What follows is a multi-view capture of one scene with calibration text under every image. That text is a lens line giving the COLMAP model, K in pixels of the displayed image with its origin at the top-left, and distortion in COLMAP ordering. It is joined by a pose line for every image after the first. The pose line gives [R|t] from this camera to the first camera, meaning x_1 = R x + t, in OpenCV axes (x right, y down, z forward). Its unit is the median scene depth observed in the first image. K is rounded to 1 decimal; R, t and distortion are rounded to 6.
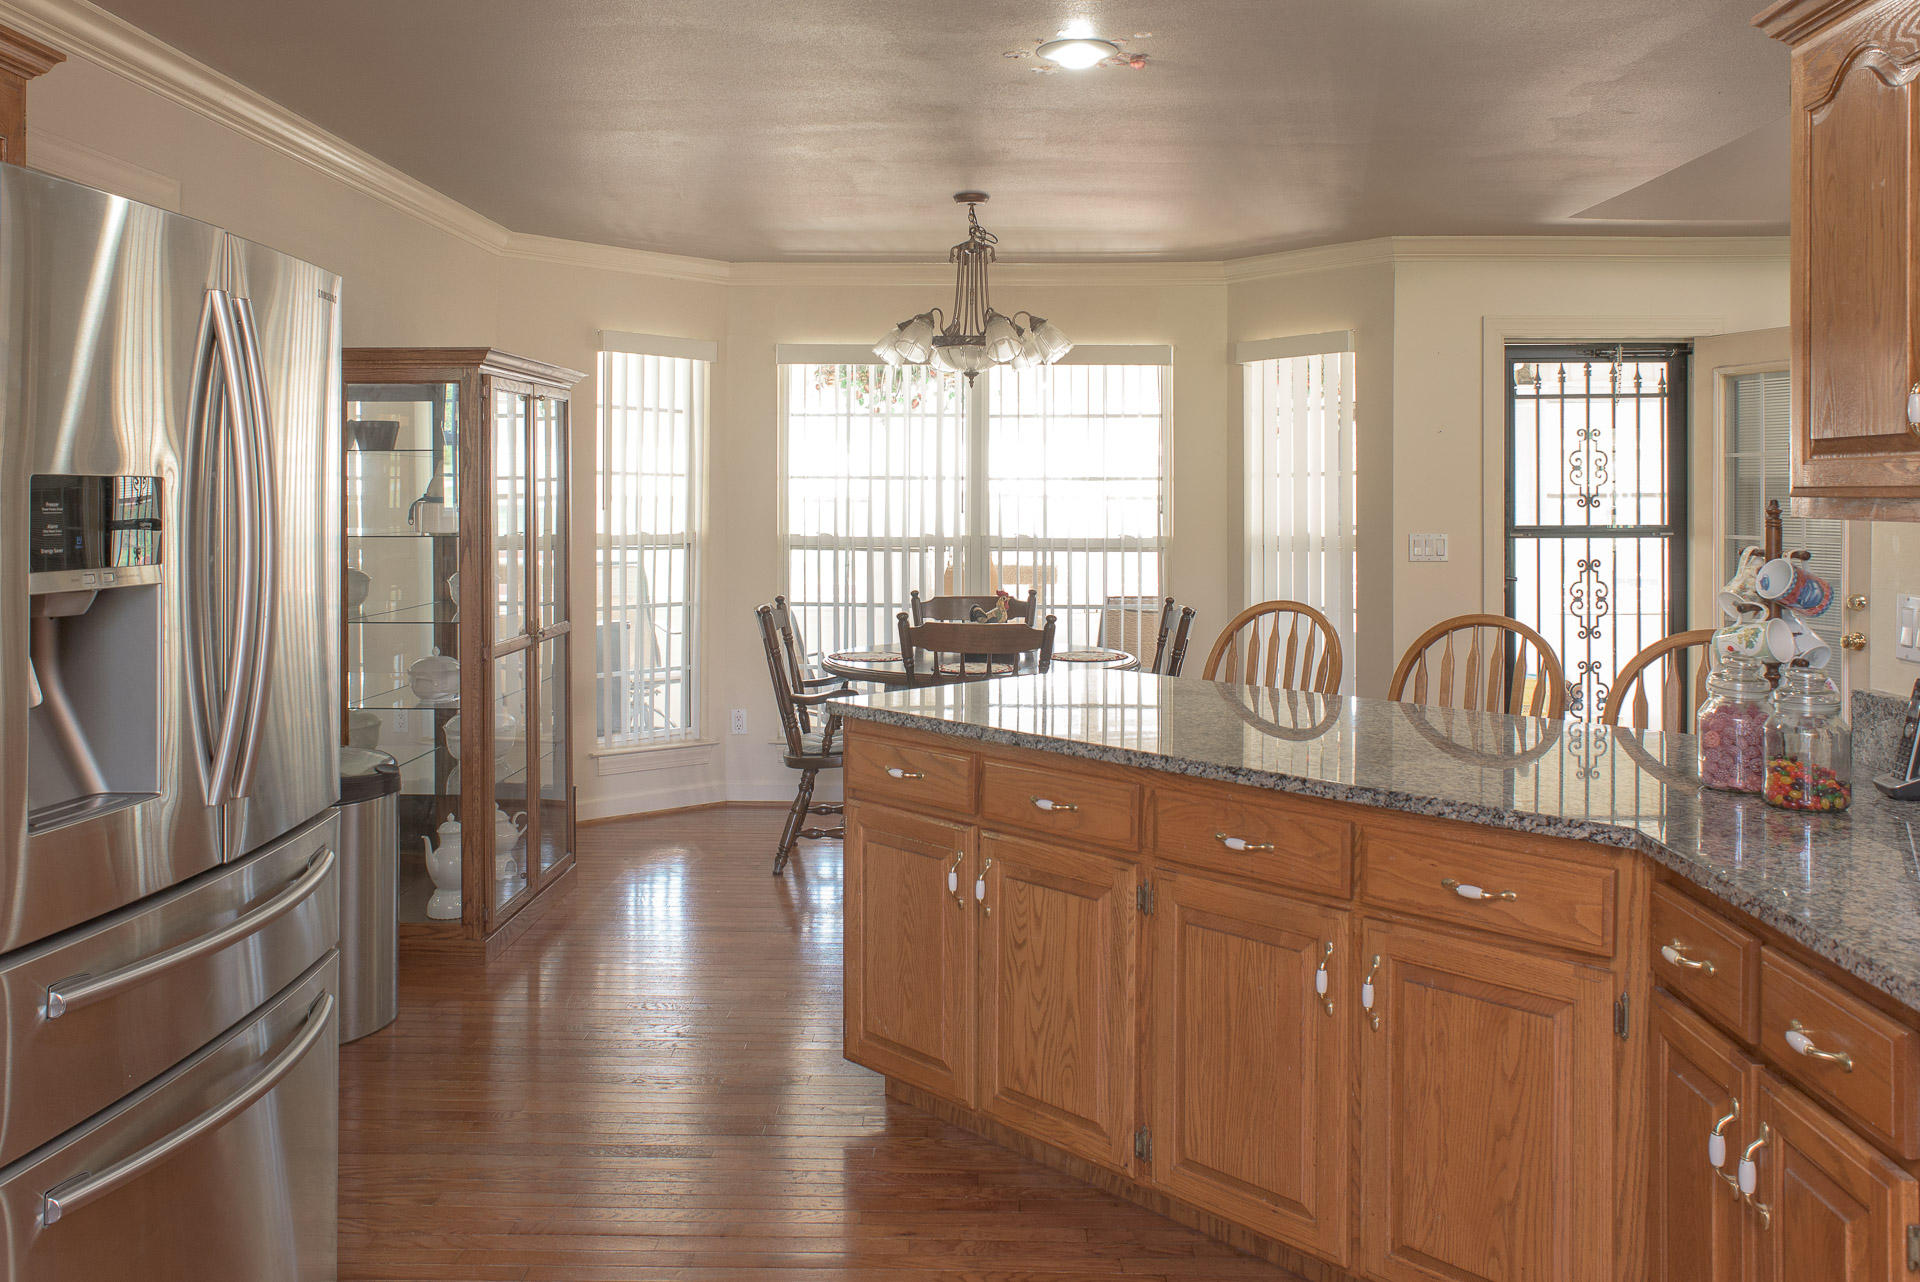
lens RADIAL K [[1576.2, 0, 965.3], [0, 1576.2, 652.3], [0, 0, 1]] dist [0.038807, -0.000820]
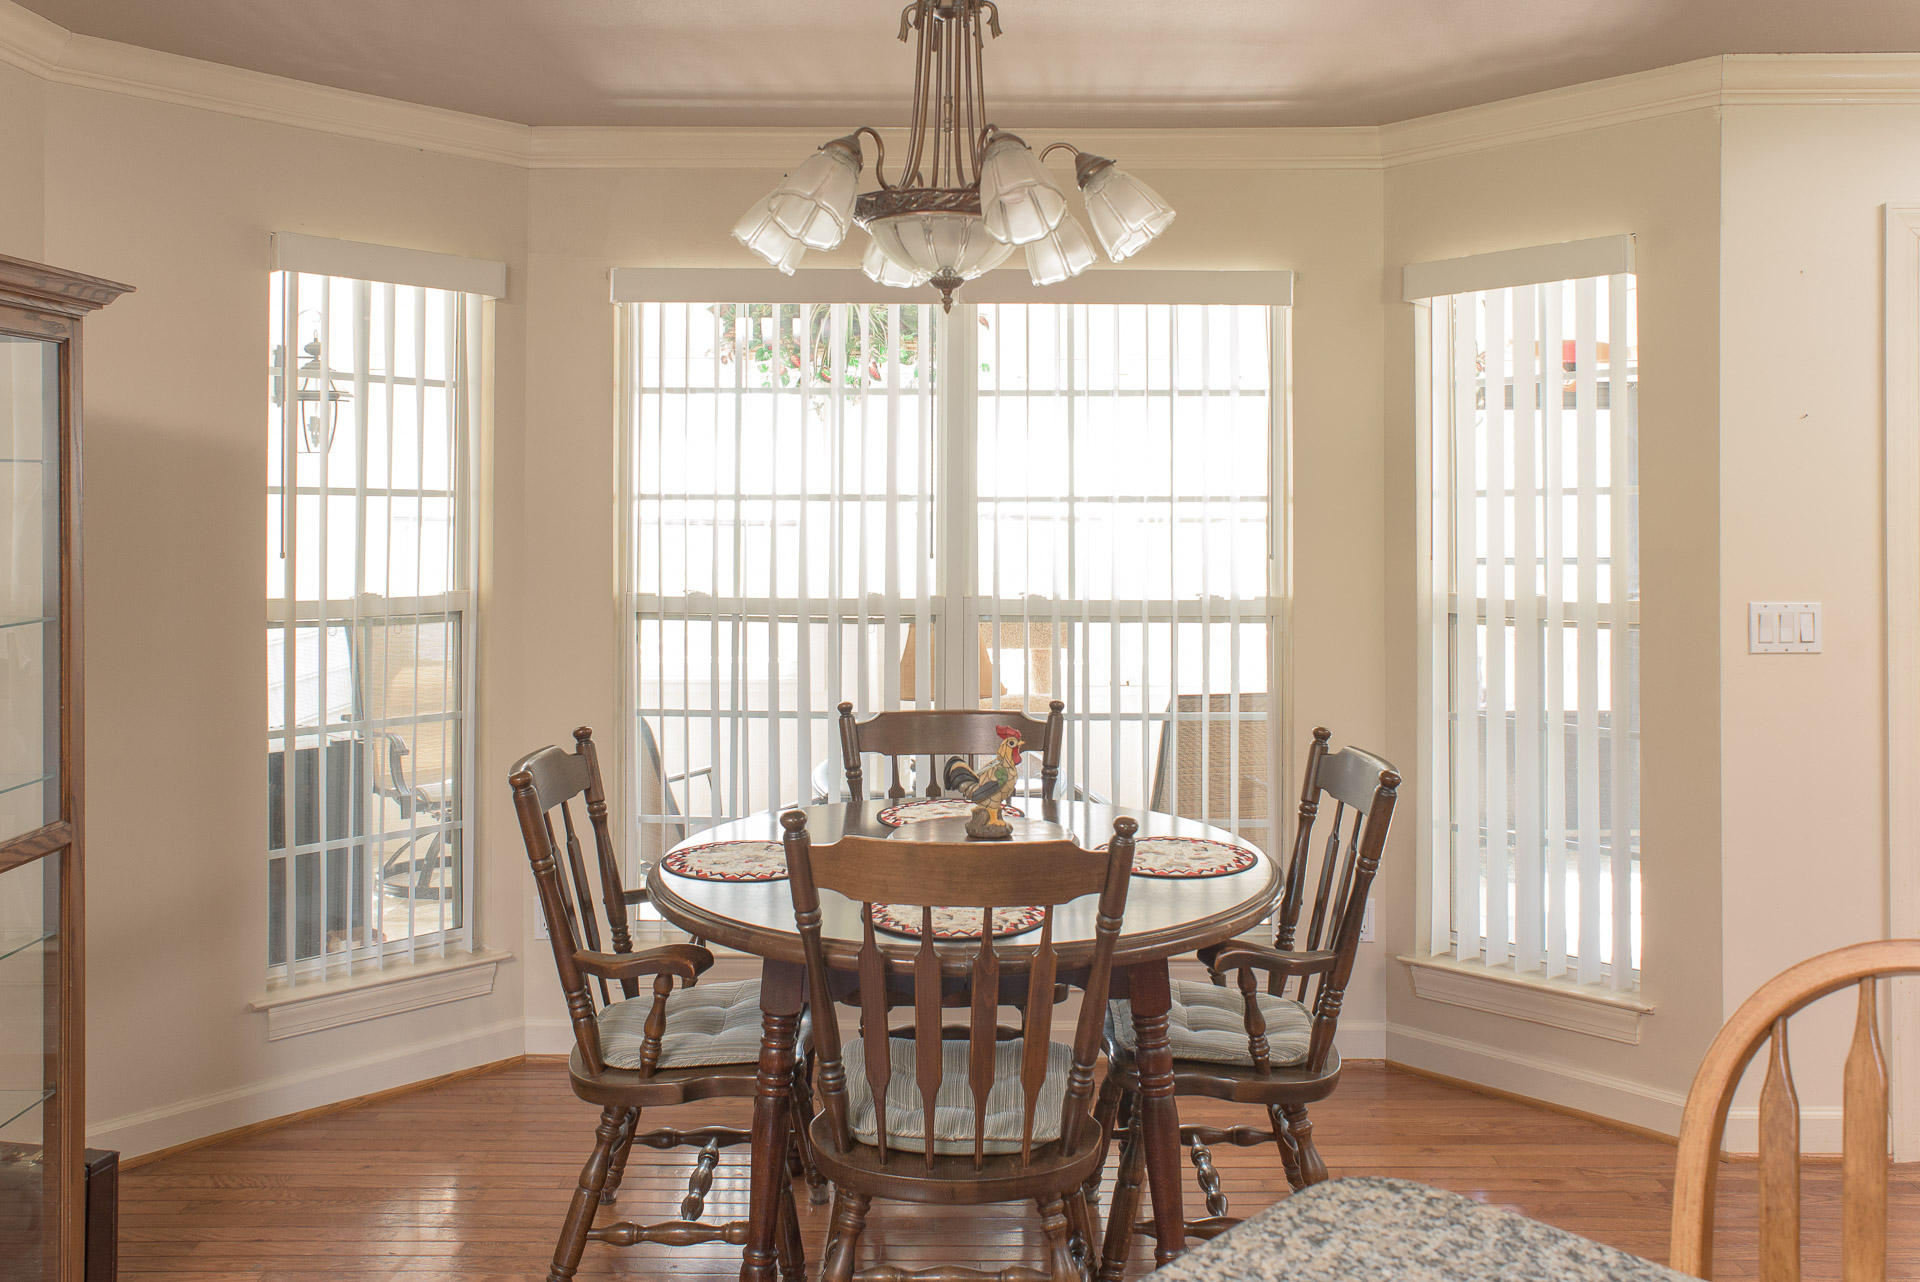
lens RADIAL K [[1576.2, 0, 962.5], [0, 1576.2, 623.6], [0, 0, 1]] dist [0.038807, -0.000820]
pose [[0.999897, -0.002239, 0.014167, 0.001191], [0.002474, 0.999859, -0.016620, -0.054246], [-0.014127, 0.016653, 0.999762, 0.417850]]
